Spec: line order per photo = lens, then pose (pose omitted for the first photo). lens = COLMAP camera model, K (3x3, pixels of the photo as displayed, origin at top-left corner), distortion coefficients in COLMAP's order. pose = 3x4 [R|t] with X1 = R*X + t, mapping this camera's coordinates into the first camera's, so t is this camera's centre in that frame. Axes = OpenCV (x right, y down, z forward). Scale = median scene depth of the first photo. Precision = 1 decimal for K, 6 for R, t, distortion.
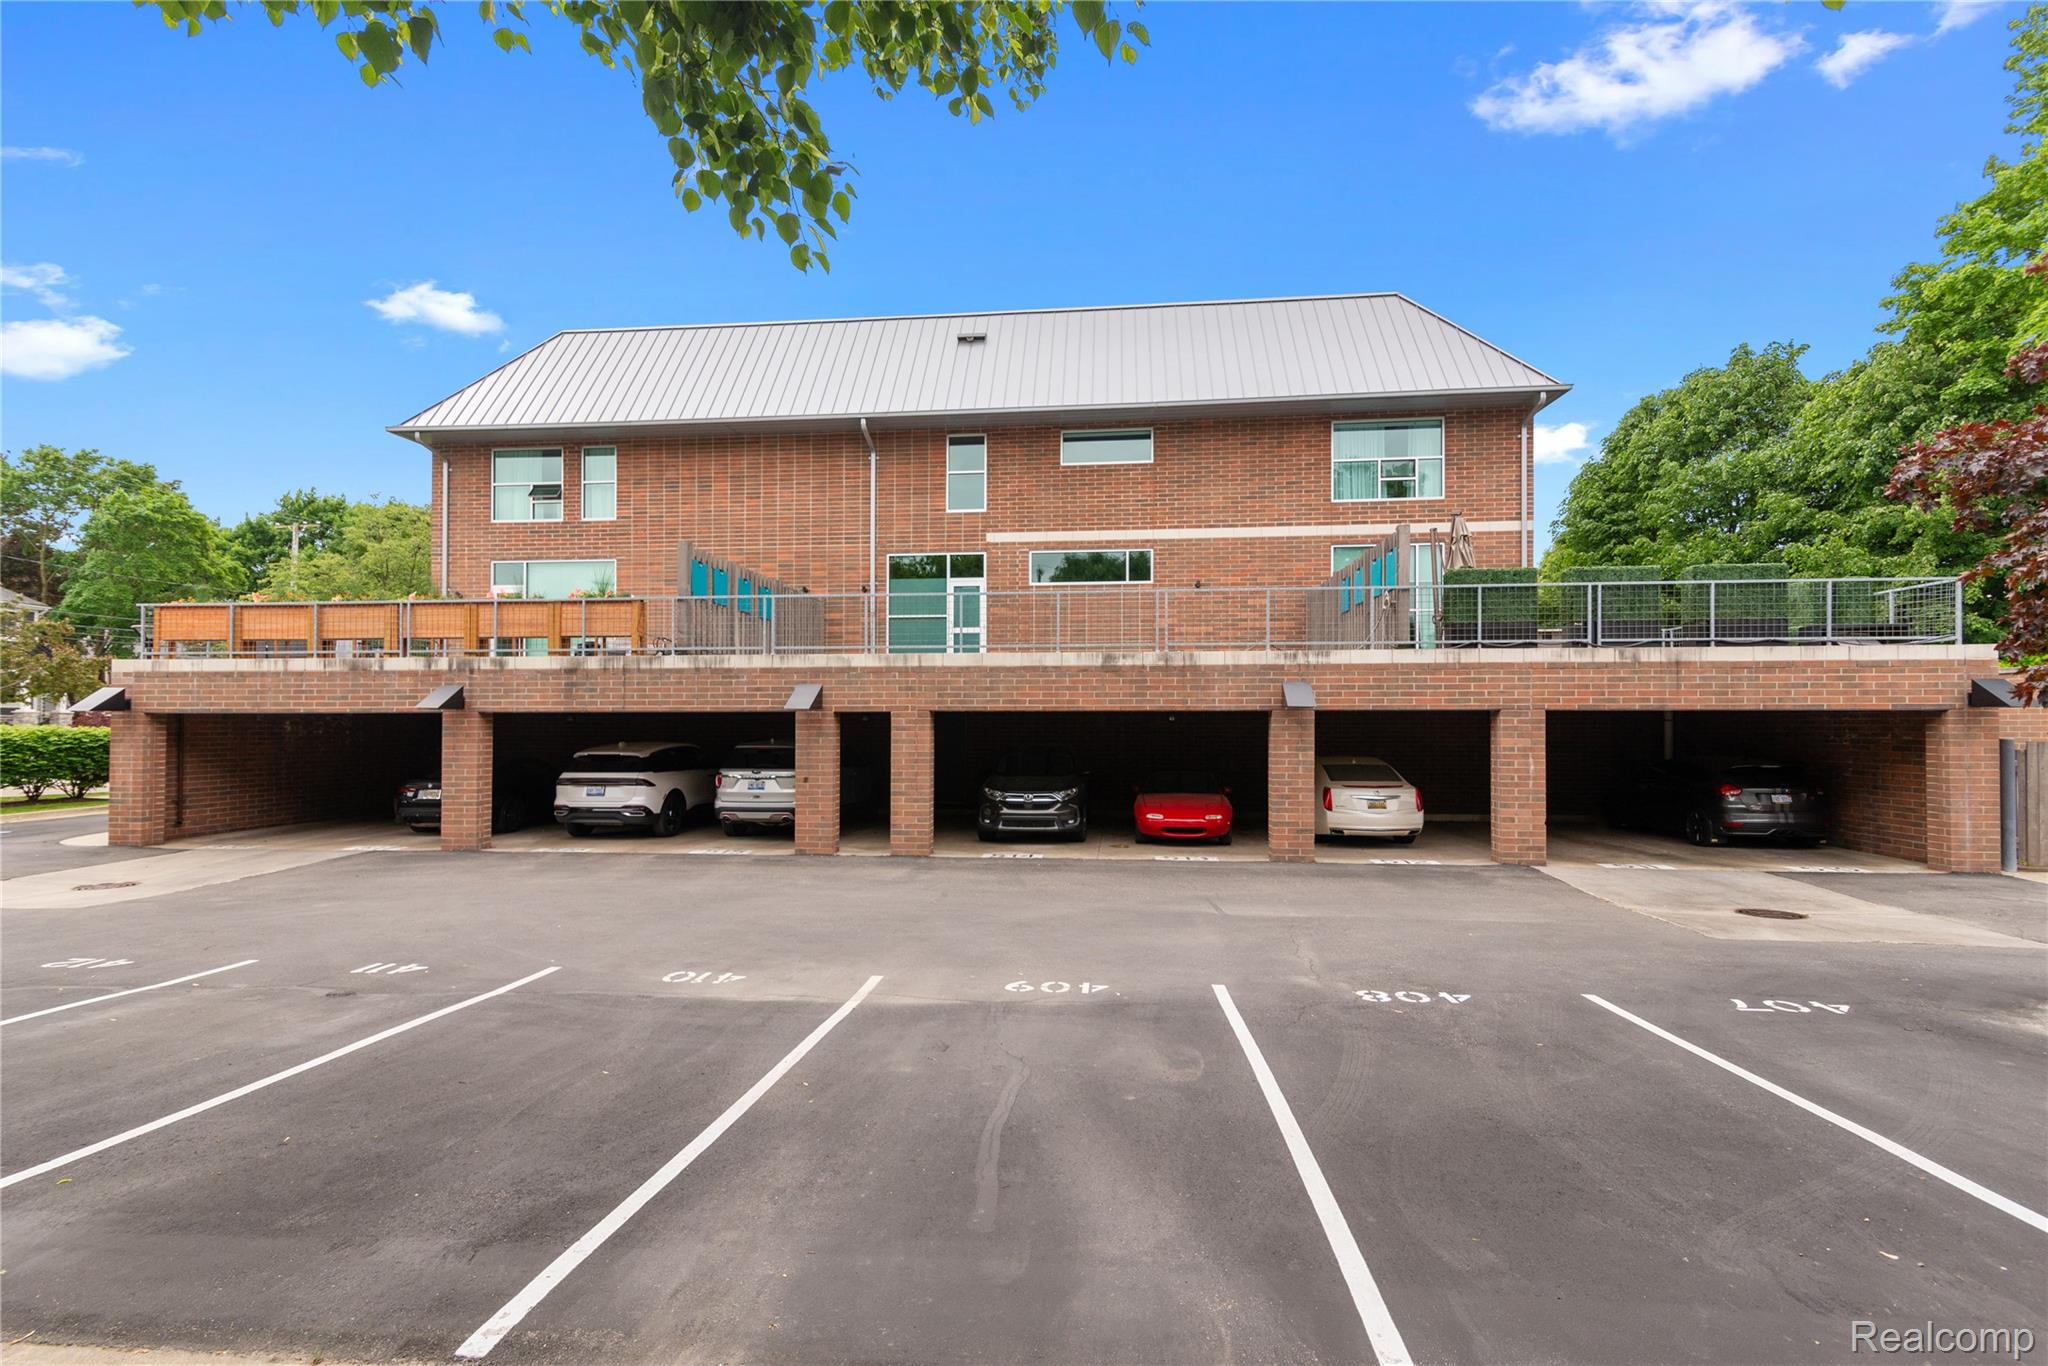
lens RADIAL K [[1029.9, 0, 1019.3], [0, 1029.9, 741.2], [0, 0, 1]] dist [0.038928, 0.000392]
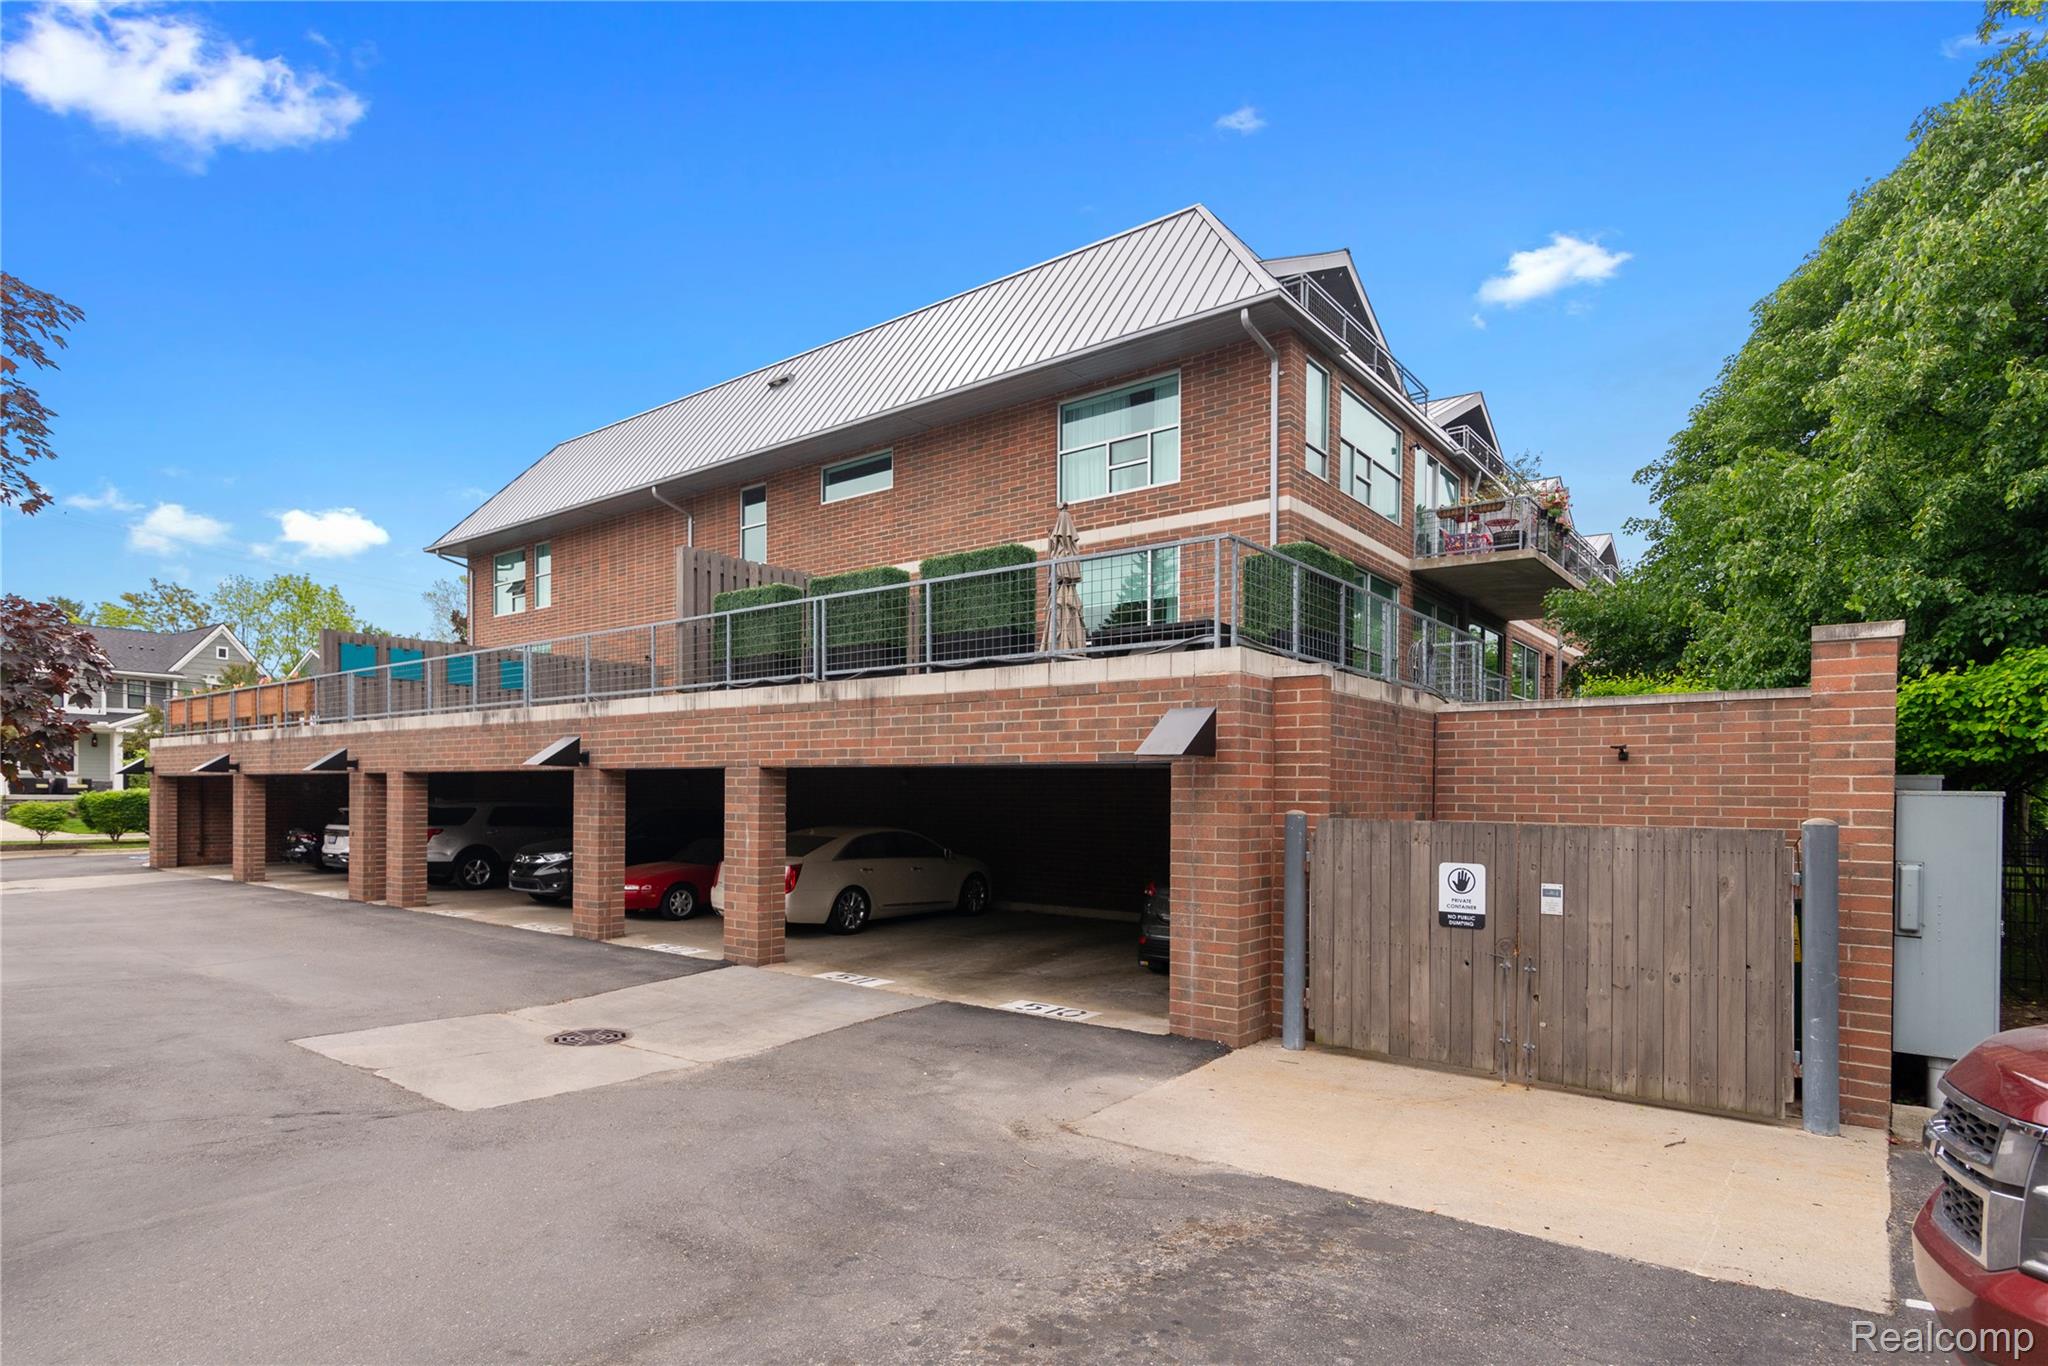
lens RADIAL K [[1021.0, 0, 1025.1], [0, 1021.0, 797.8], [0, 0, 1]] dist [0.090180, 0.000109]
pose [[0.840526, 0.005087, -0.541748, 1.081367], [0.003060, 0.999895, 0.014136, -0.017156], [0.541763, -0.013539, 0.840422, 0.456636]]
